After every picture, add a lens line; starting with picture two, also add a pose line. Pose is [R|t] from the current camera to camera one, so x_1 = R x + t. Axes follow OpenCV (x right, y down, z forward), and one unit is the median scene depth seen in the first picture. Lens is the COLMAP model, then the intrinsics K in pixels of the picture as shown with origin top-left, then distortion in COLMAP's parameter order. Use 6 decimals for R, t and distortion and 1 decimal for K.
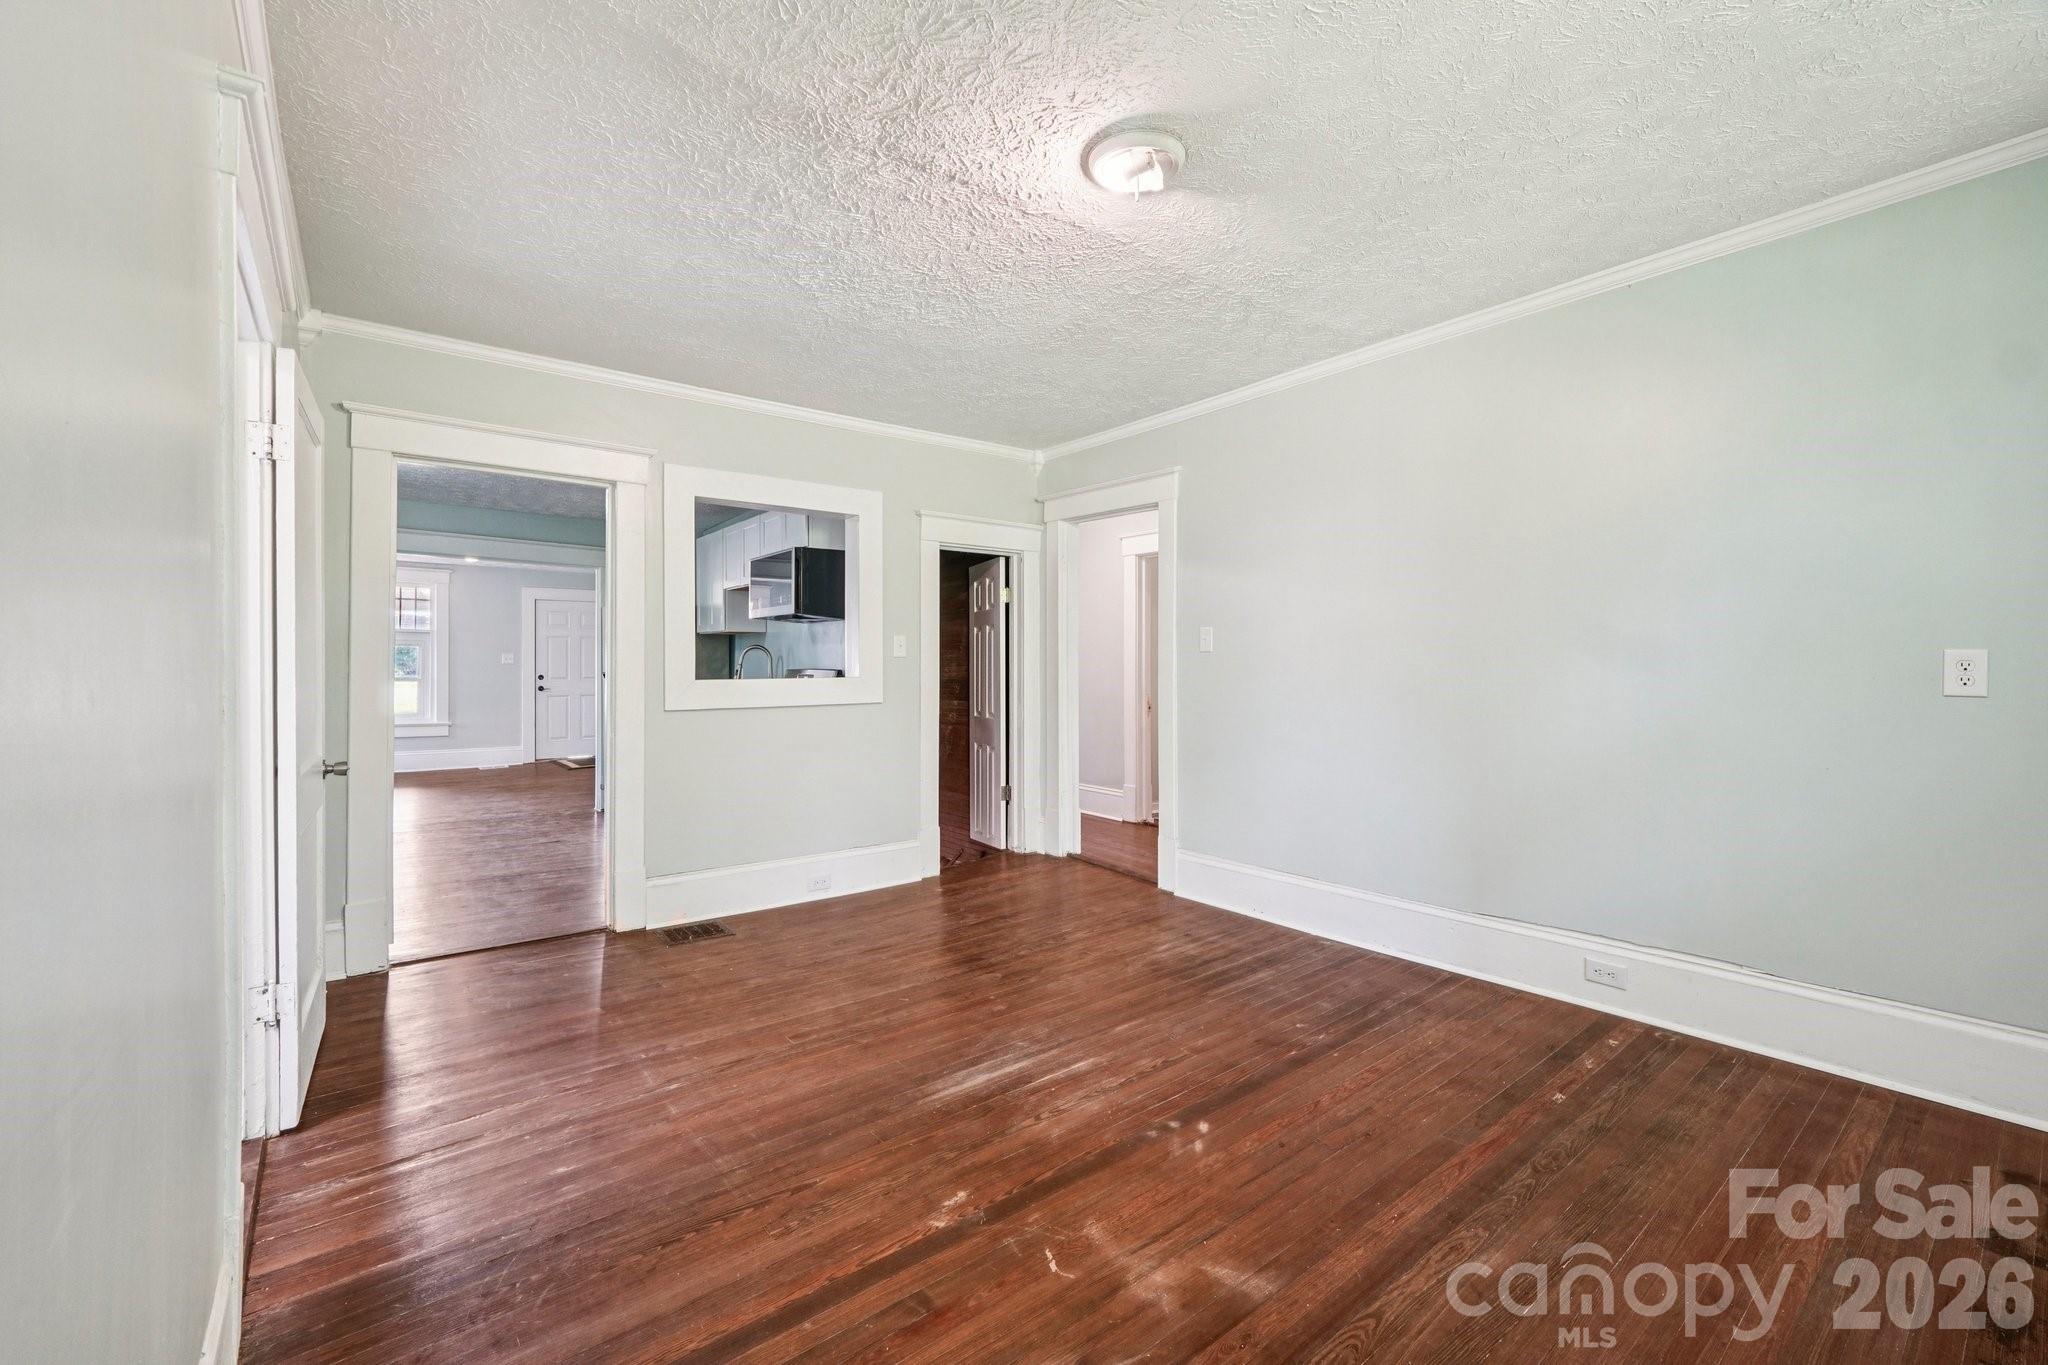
lens RADIAL K [[864.6, 0, 1019.0], [0, 864.6, 660.8], [0, 0, 1]] dist [-0.009162, 0.000298]
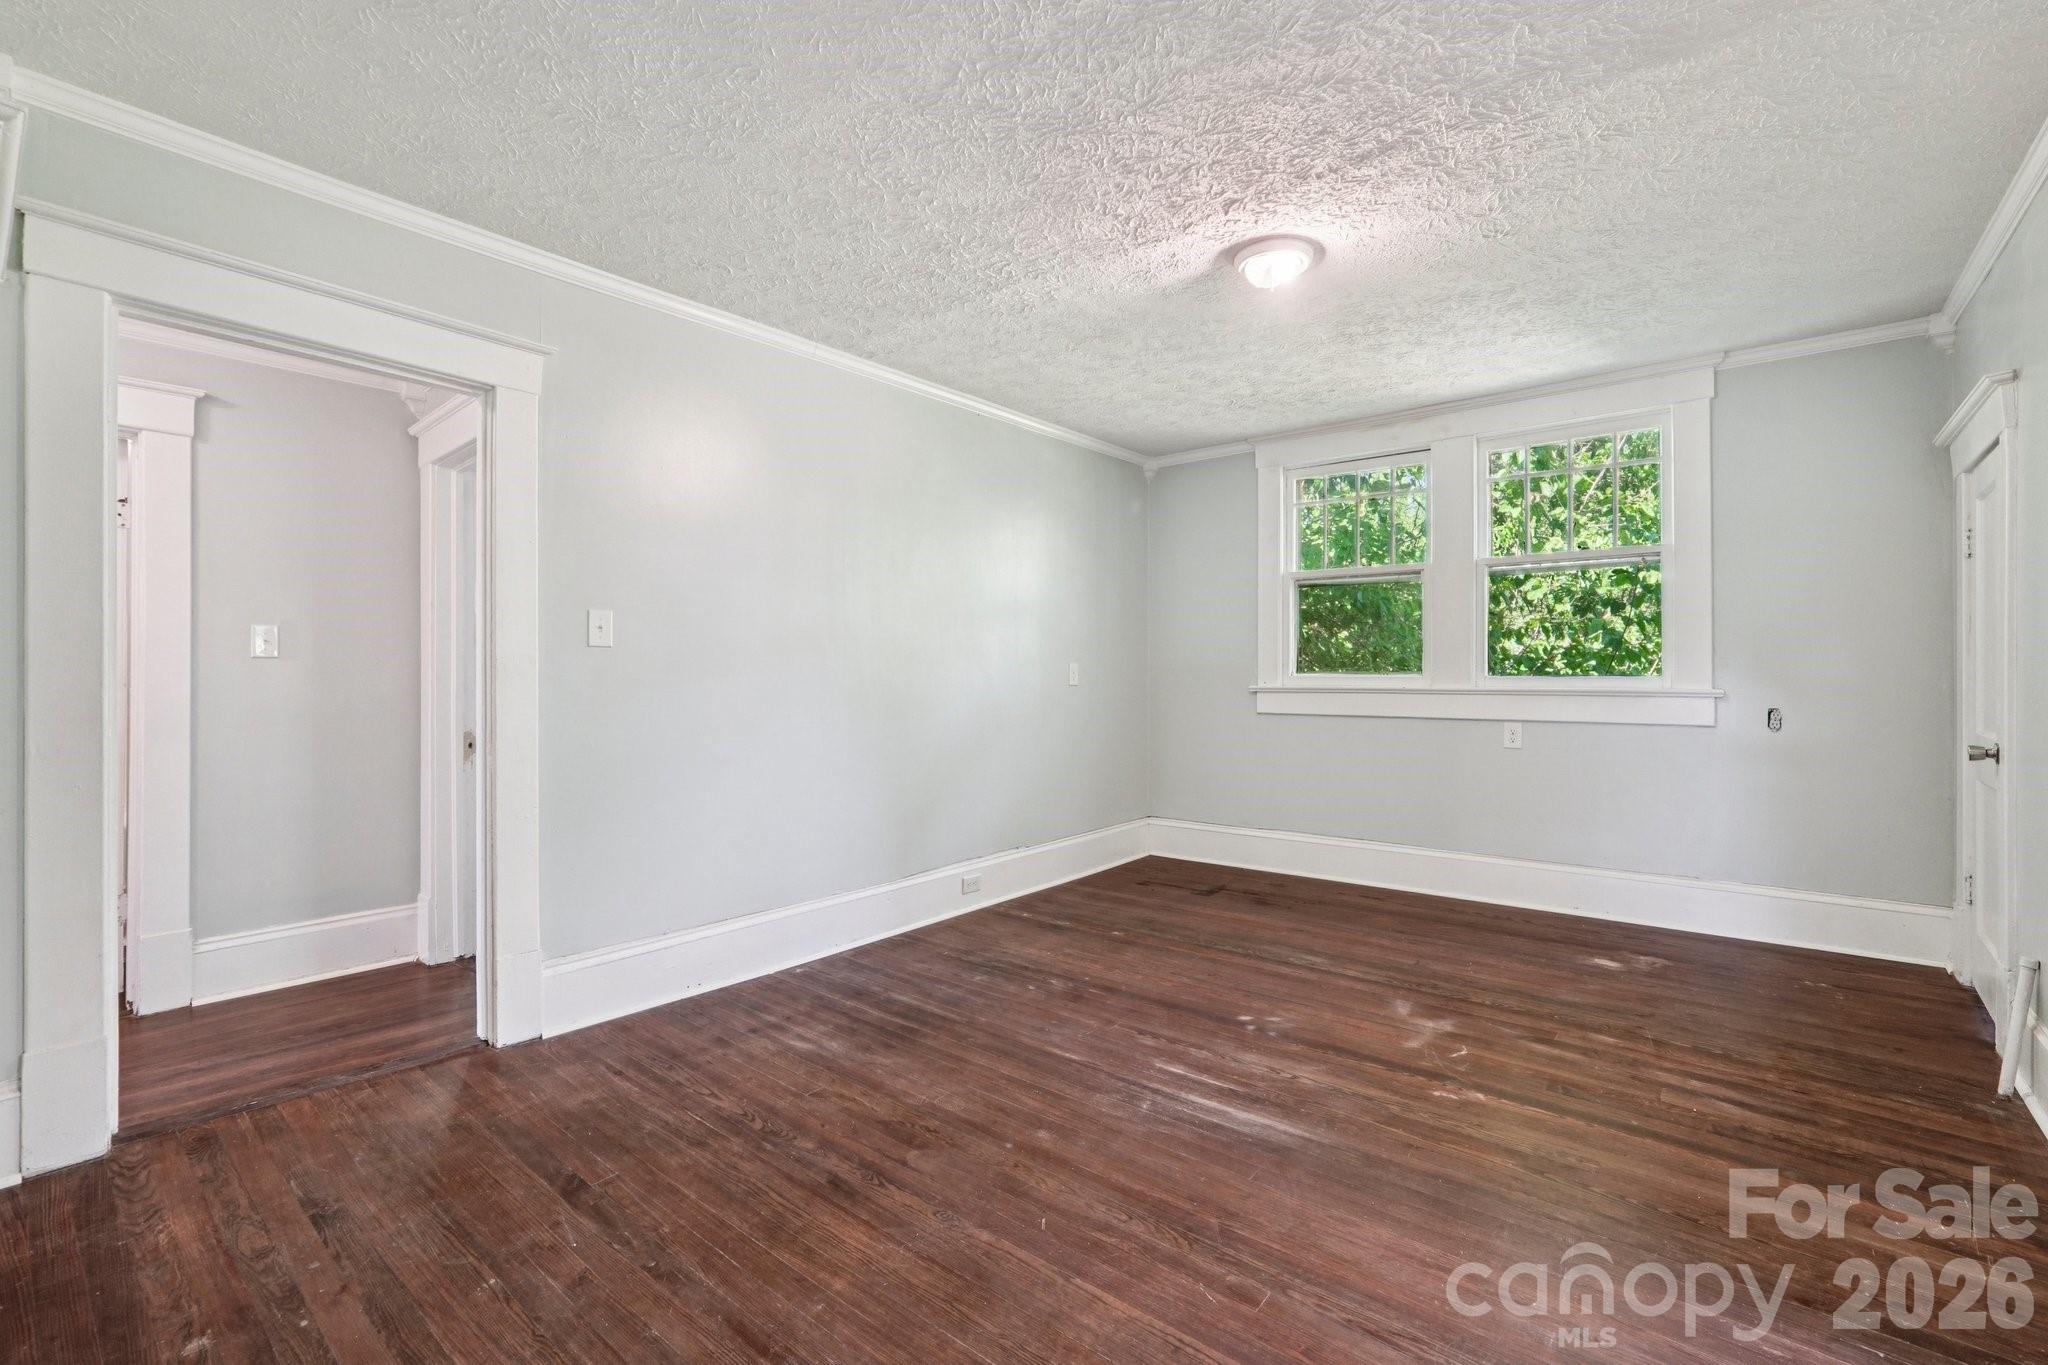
lens RADIAL K [[866.7, 0, 1028.0], [0, 866.7, 676.9], [0, 0, 1]] dist [-0.001741, 0.000980]
pose [[-0.219573, 0.004980, 0.975583, -0.758417], [-0.006498, 0.999957, -0.006567, 0.022899], [-0.975574, -0.007781, -0.219531, 1.217719]]
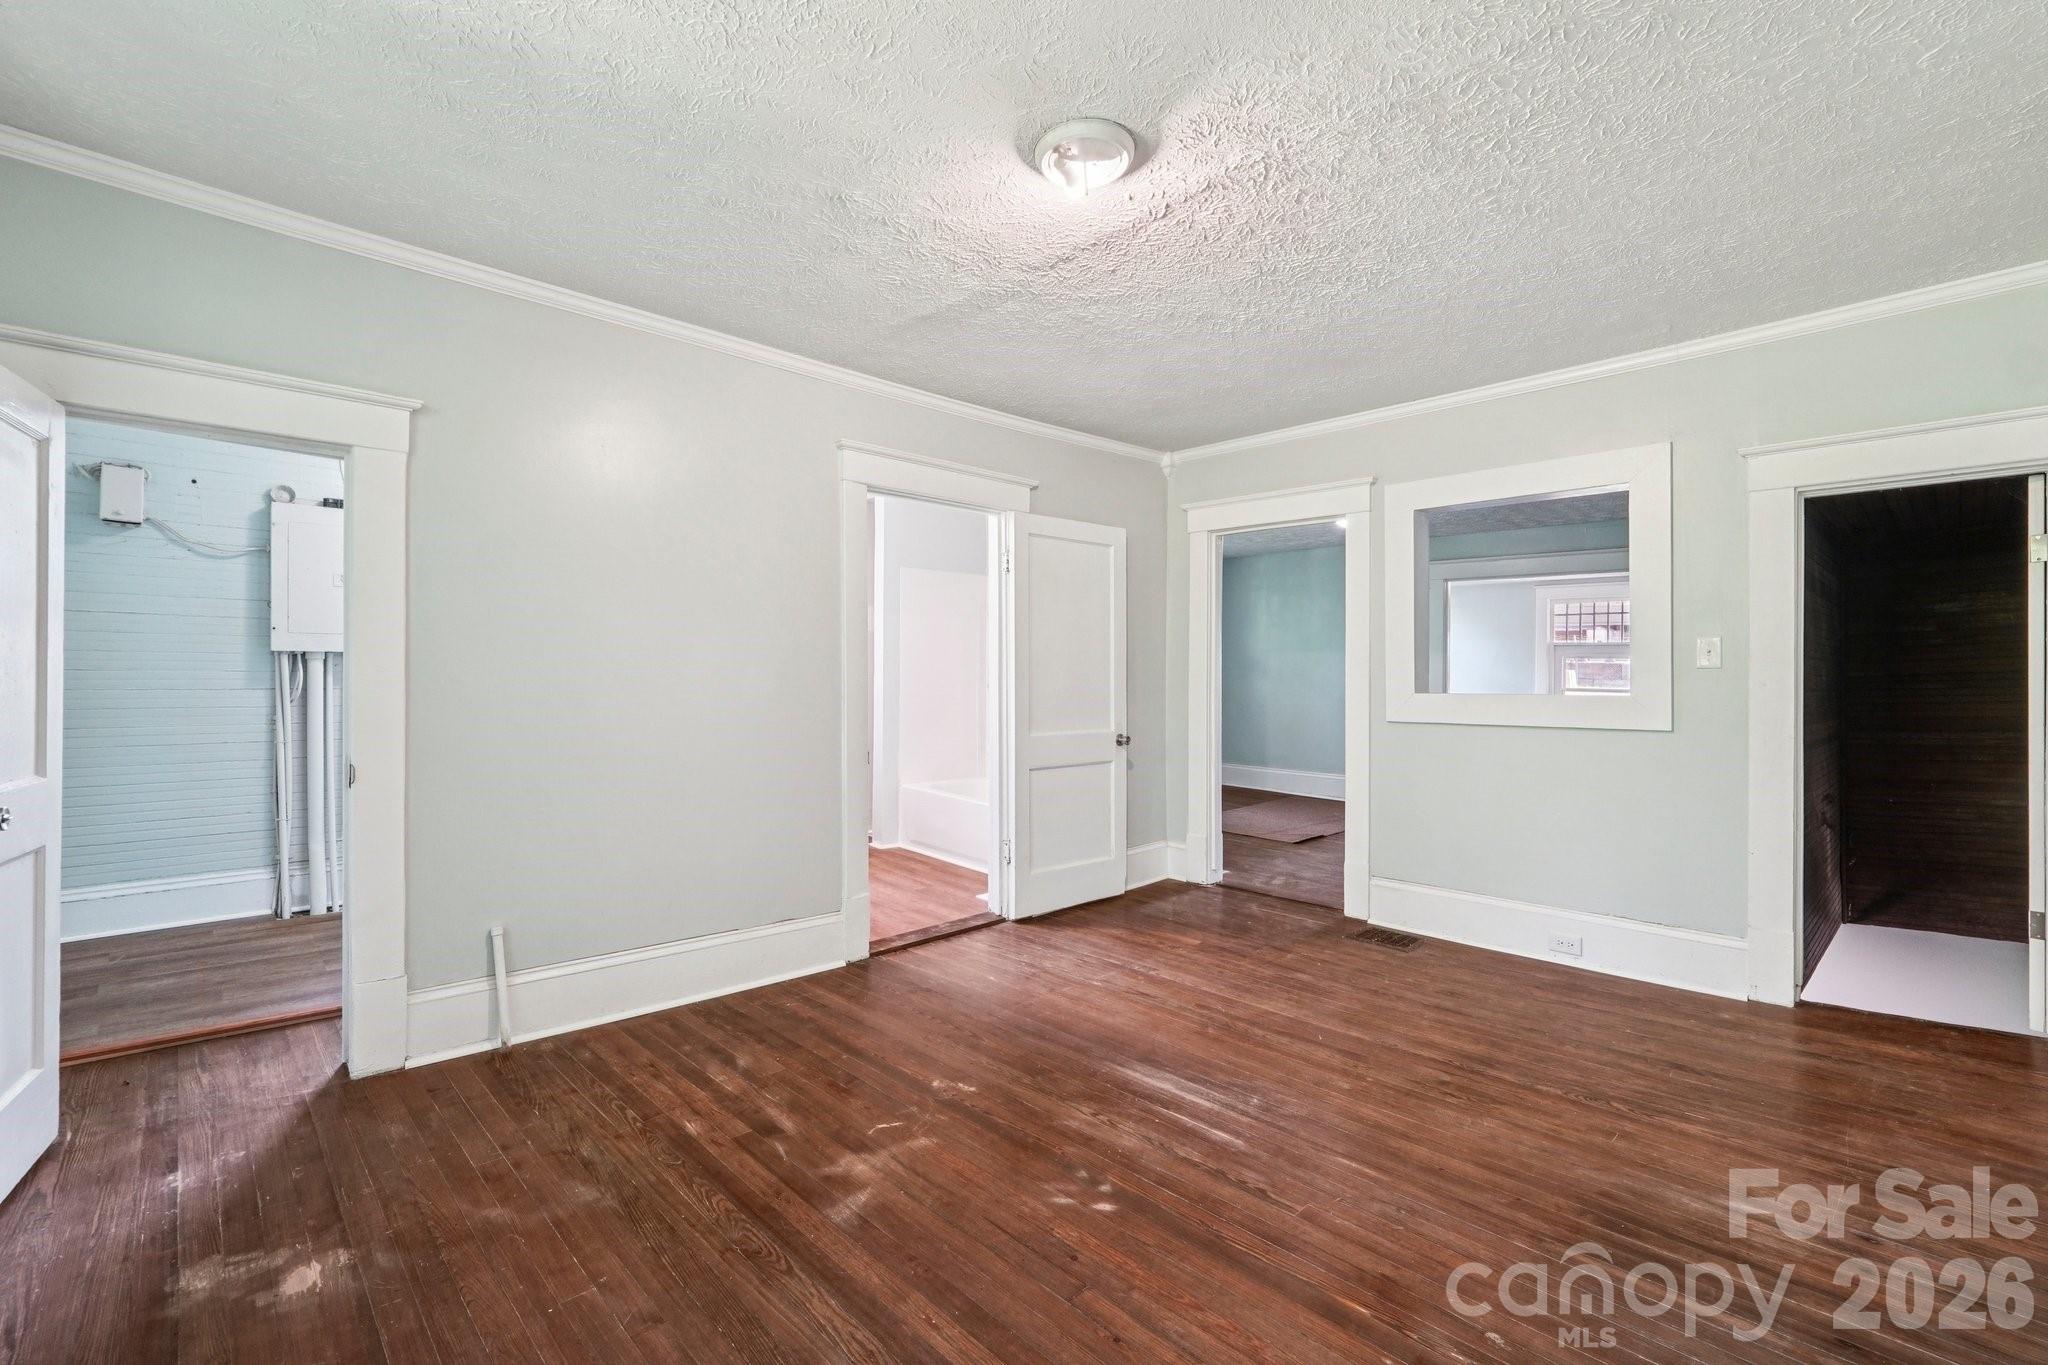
lens RADIAL K [[866.7, 0, 1028.0], [0, 866.7, 676.9], [0, 0, 1]] dist [-0.001741, 0.000980]
pose [[0.105148, 0.002177, -0.994454, 0.817710], [0.006364, 0.999976, 0.002862, -0.003510], [0.994436, -0.006630, 0.105132, 0.626516]]
